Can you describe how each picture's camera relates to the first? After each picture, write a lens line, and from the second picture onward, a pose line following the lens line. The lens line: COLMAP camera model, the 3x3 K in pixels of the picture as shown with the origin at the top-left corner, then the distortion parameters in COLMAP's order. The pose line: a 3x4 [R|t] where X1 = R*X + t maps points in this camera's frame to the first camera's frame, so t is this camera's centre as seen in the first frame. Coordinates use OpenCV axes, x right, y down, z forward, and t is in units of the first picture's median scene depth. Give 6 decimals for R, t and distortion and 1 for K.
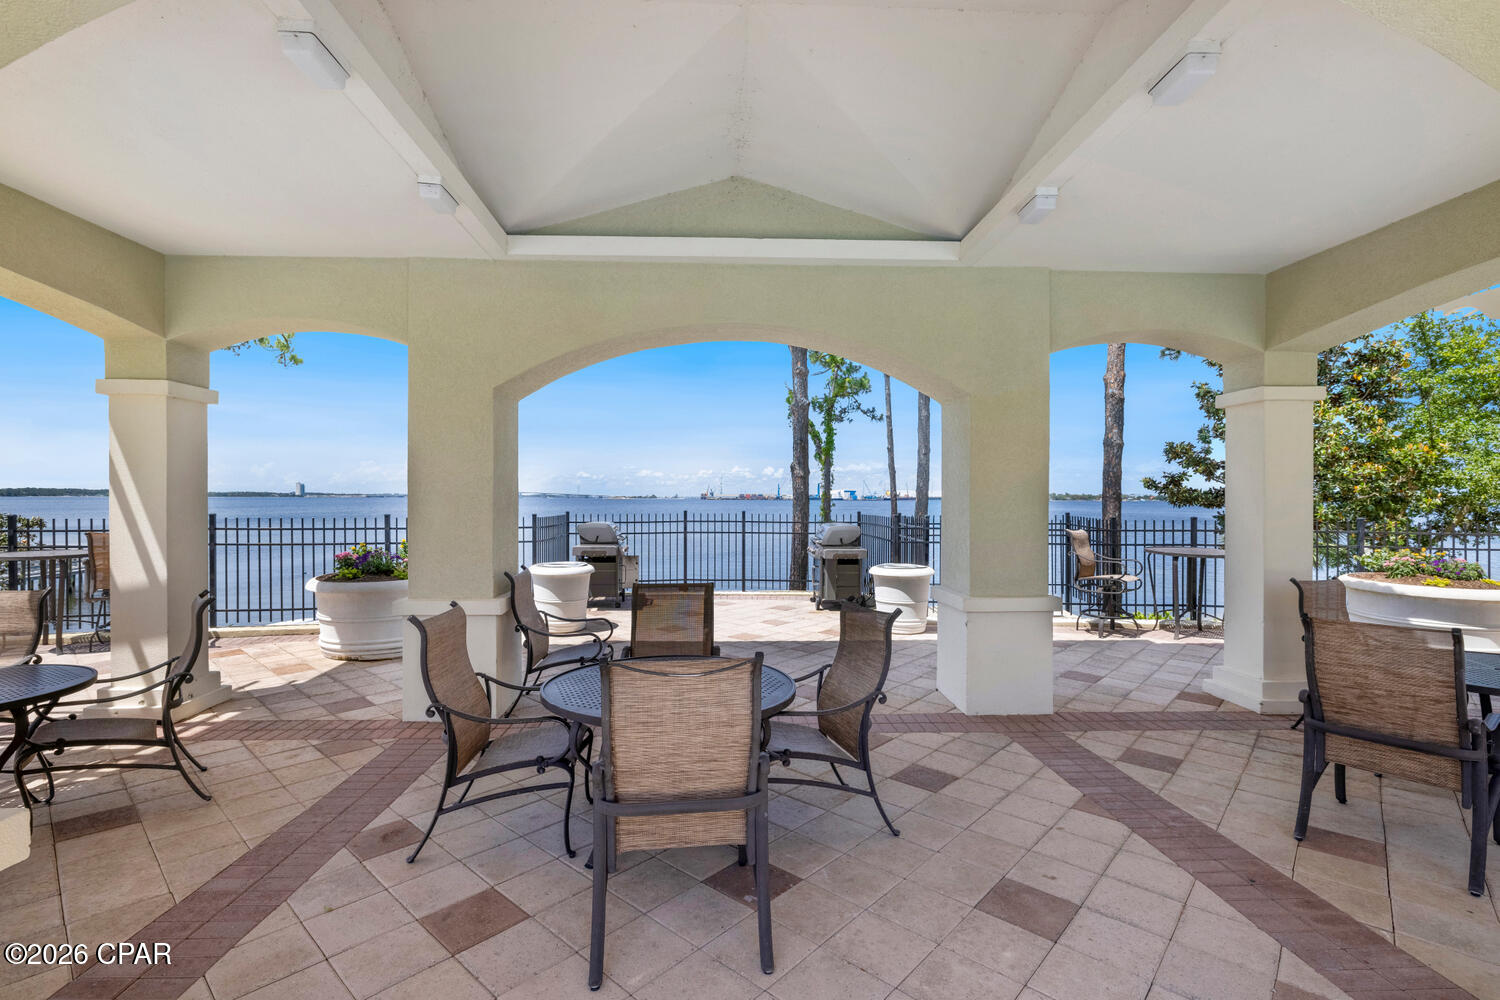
lens RADIAL K [[697.9, 0, 750.0], [0, 697.9, 500.0], [0, 0, 1]] dist [-0.000058, -0.000004]
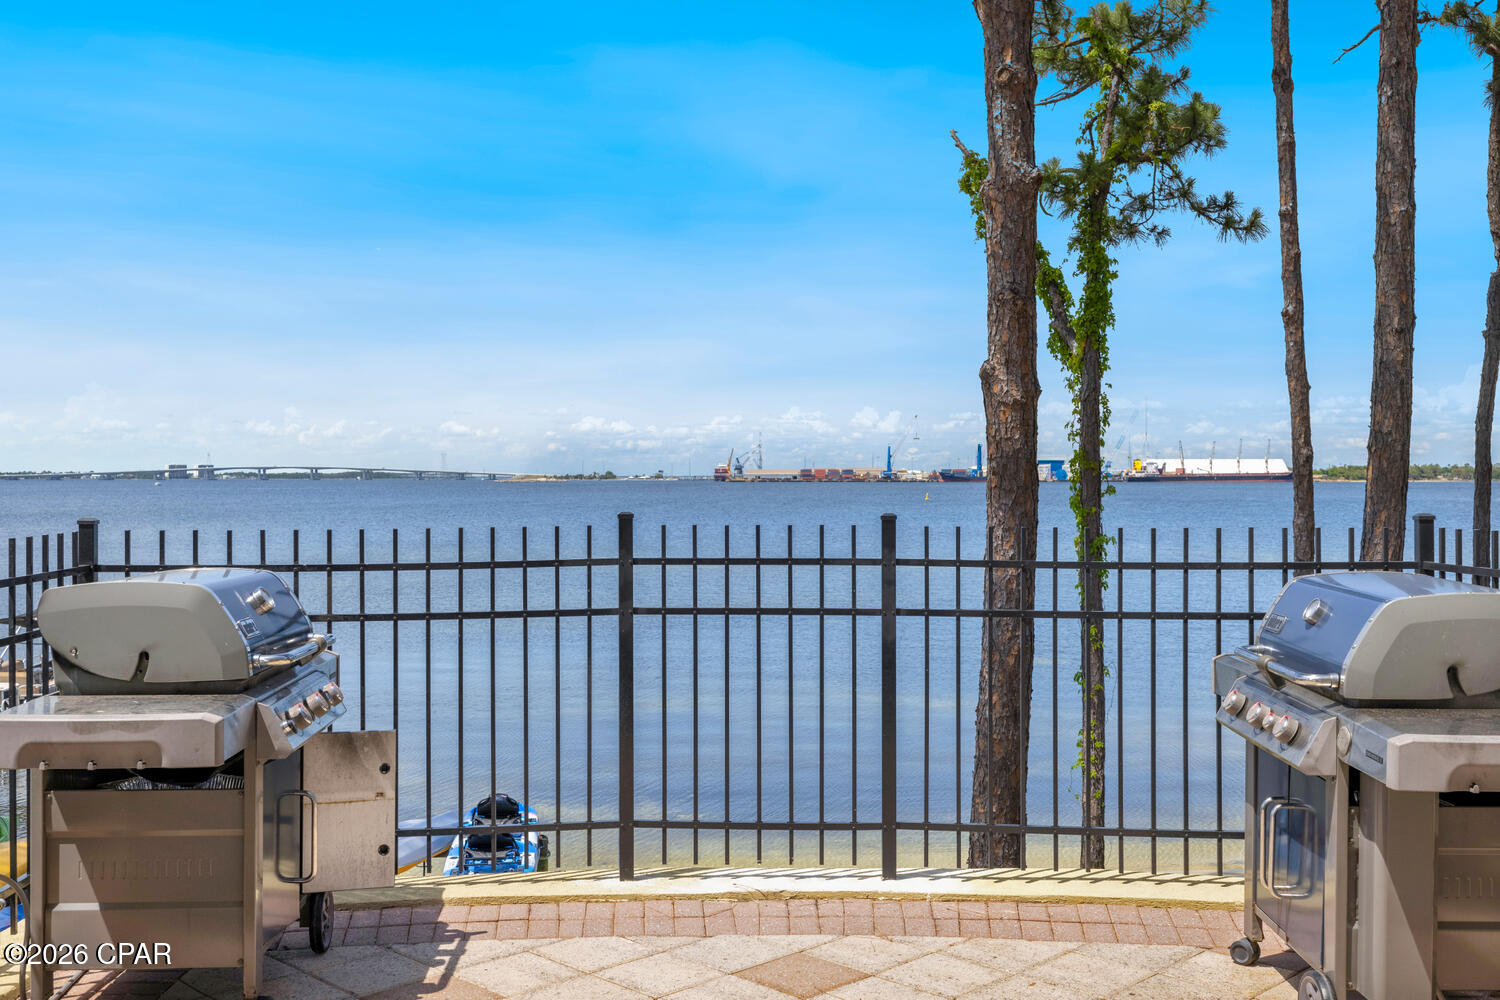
lens RADIAL K [[1510.1, 0, 750.0], [0, 1510.1, 500.0], [0, 0, 1]] dist [0.000888, 0.000760]
pose [[0.998884, -0.002598, -0.047155, -0.016134], [0.003118, 0.999935, 0.010965, 0.003194], [0.047124, -0.011100, 0.998827, 0.276799]]
